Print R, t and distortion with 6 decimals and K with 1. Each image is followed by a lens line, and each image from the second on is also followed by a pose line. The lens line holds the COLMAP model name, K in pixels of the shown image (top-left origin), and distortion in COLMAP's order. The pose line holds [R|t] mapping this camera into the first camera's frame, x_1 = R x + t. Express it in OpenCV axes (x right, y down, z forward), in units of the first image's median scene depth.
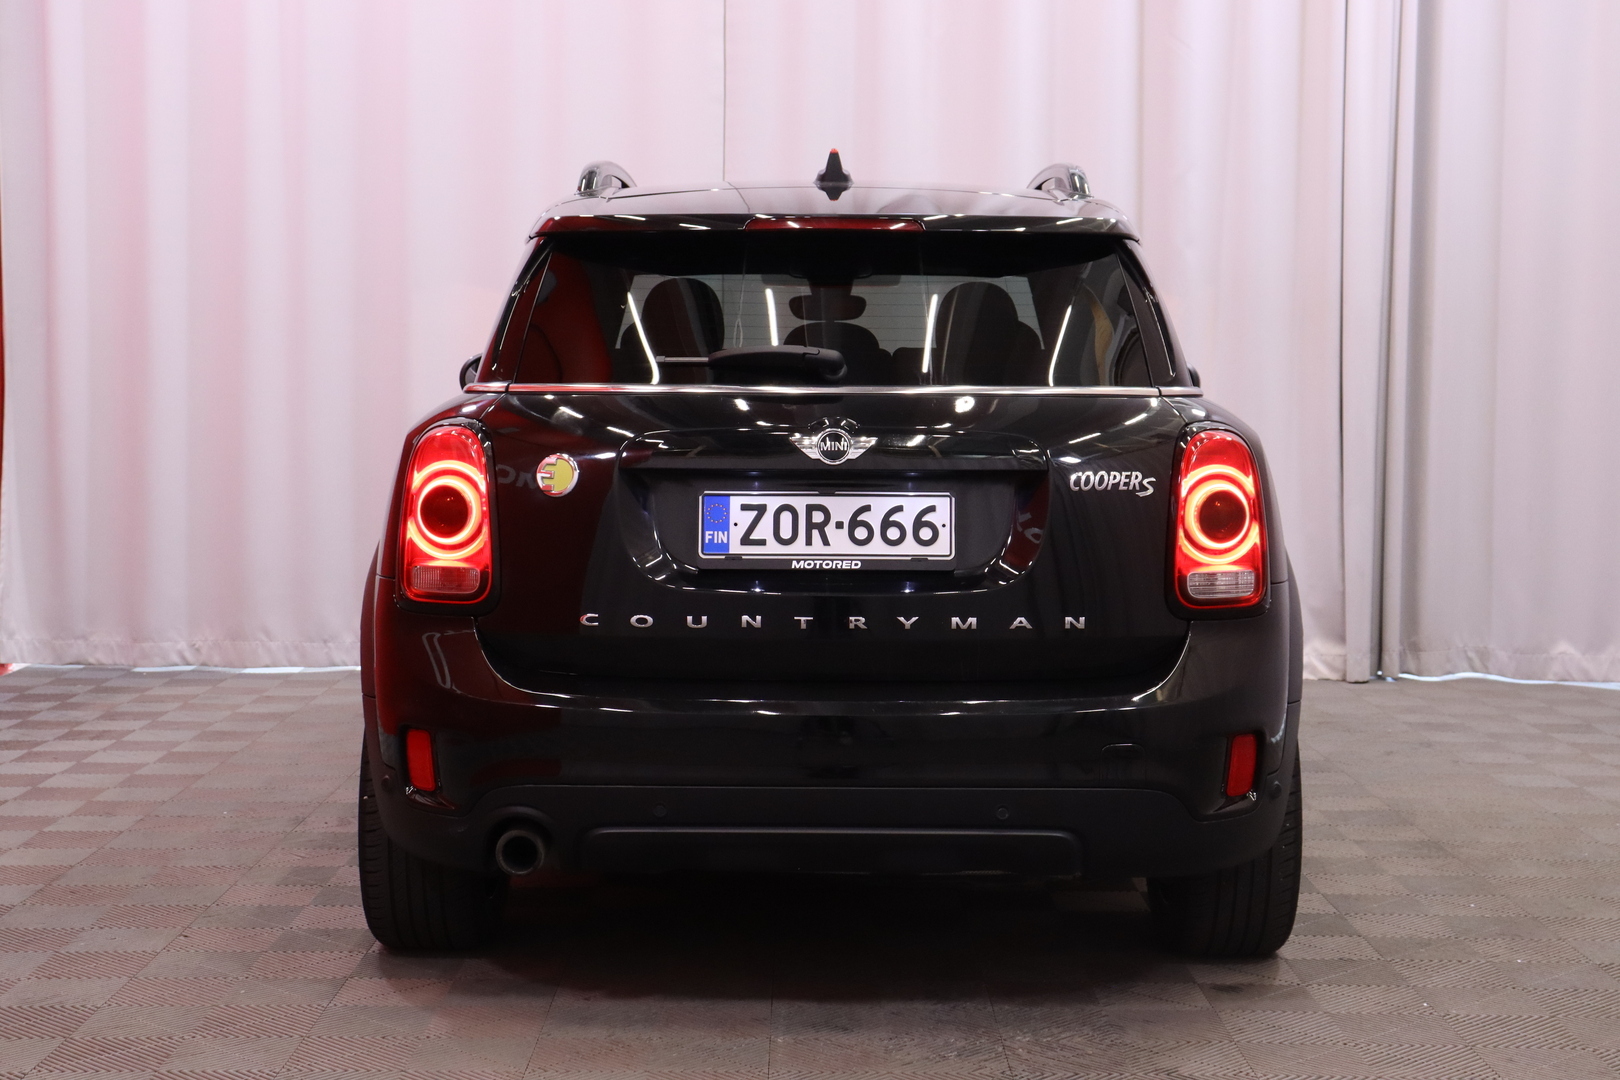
lens RADIAL K [[2490.6, 0, 810.0], [0, 2490.6, 540.0], [0, 0, 1]] dist [-0.007948, -0.051582]
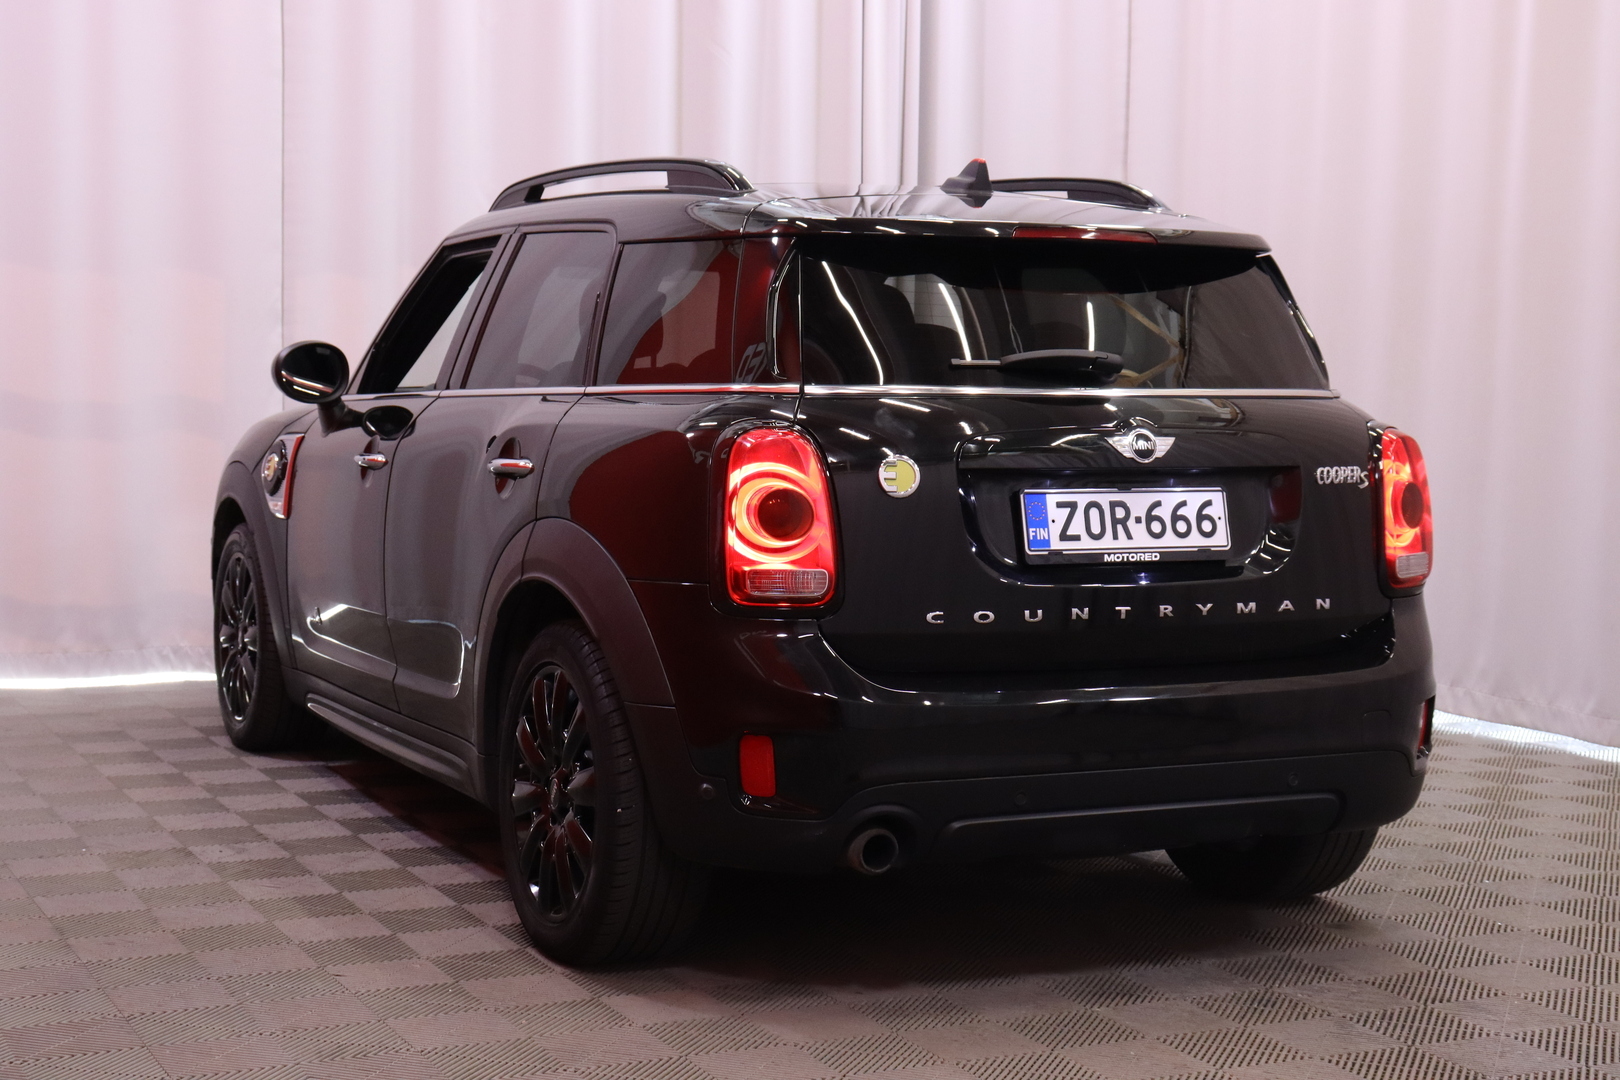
lens RADIAL K [[2754.6, 0, 810.0], [0, 2754.6, 540.0], [0, 0, 1]] dist [-0.022892, -0.055615]
pose [[0.895617, -0.024029, 0.444176, -0.633672], [0.025689, 0.999667, 0.002281, -0.003664], [-0.444083, 0.009368, 0.895937, 0.012401]]
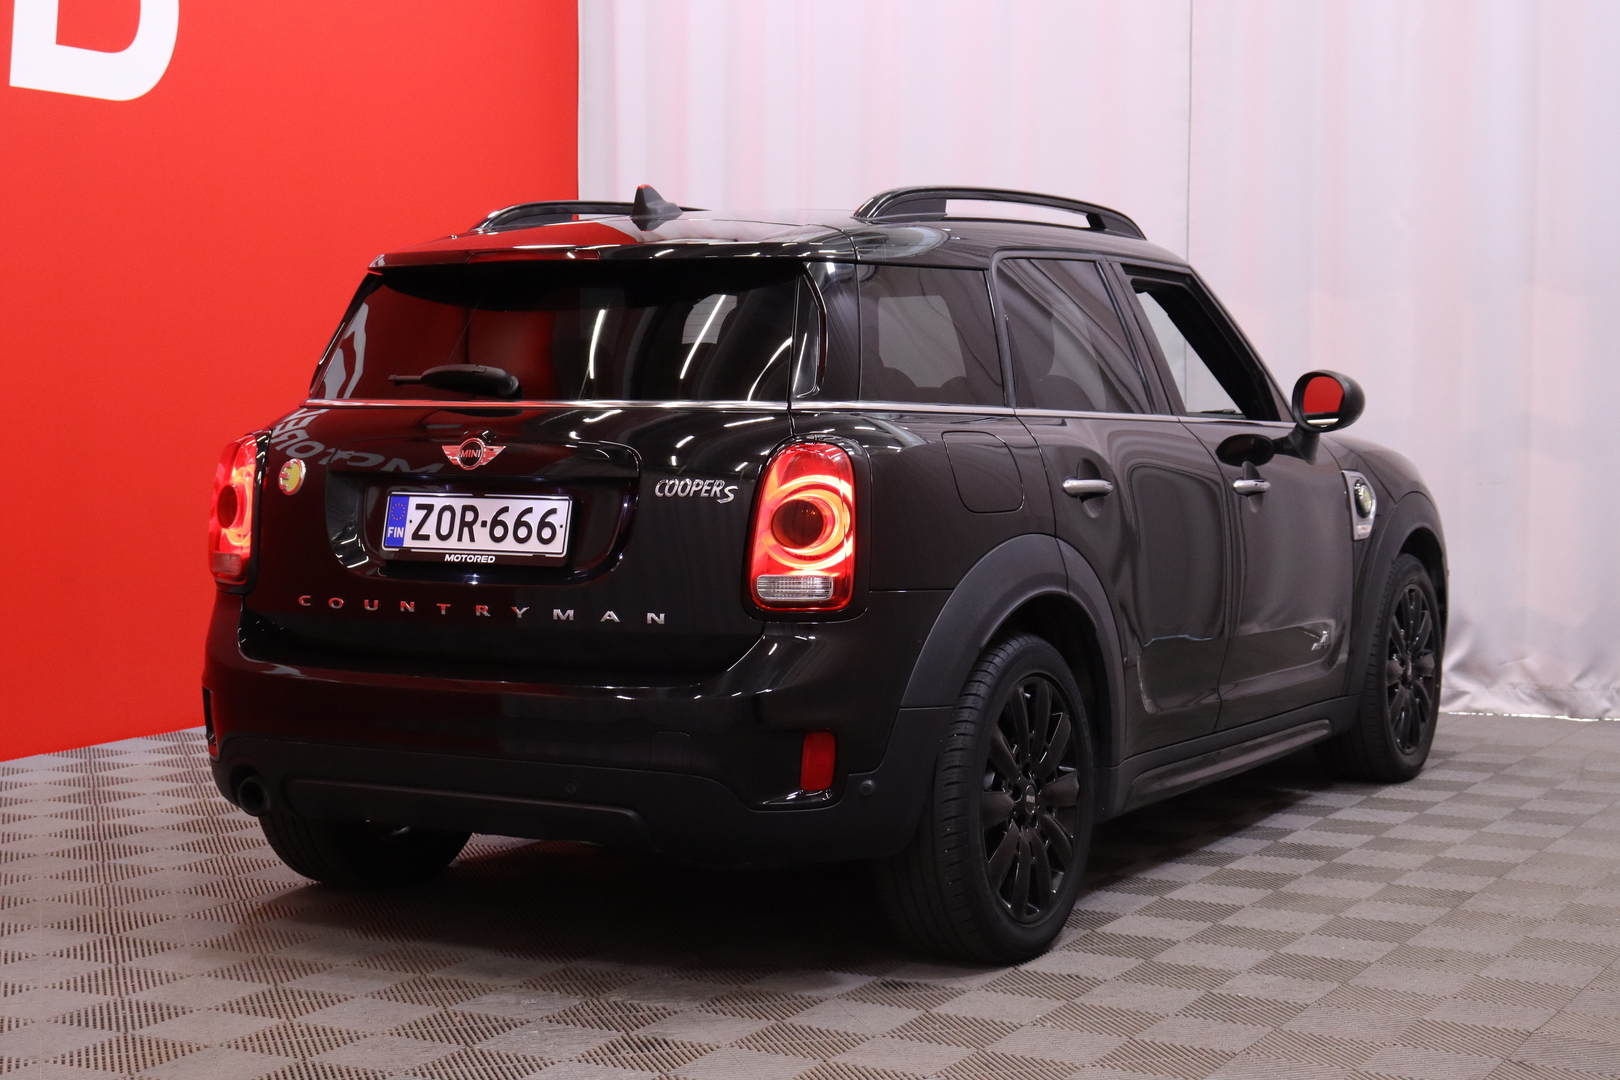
lens RADIAL K [[2607.0, 0, 810.0], [0, 2607.0, 540.0], [0, 0, 1]] dist [0.153233, 0.022514]
pose [[0.873541, 0.023697, -0.486174, 0.713498], [-0.030224, 0.999528, -0.005588, 0.003423], [0.485812, 0.019575, 0.873844, 0.041344]]
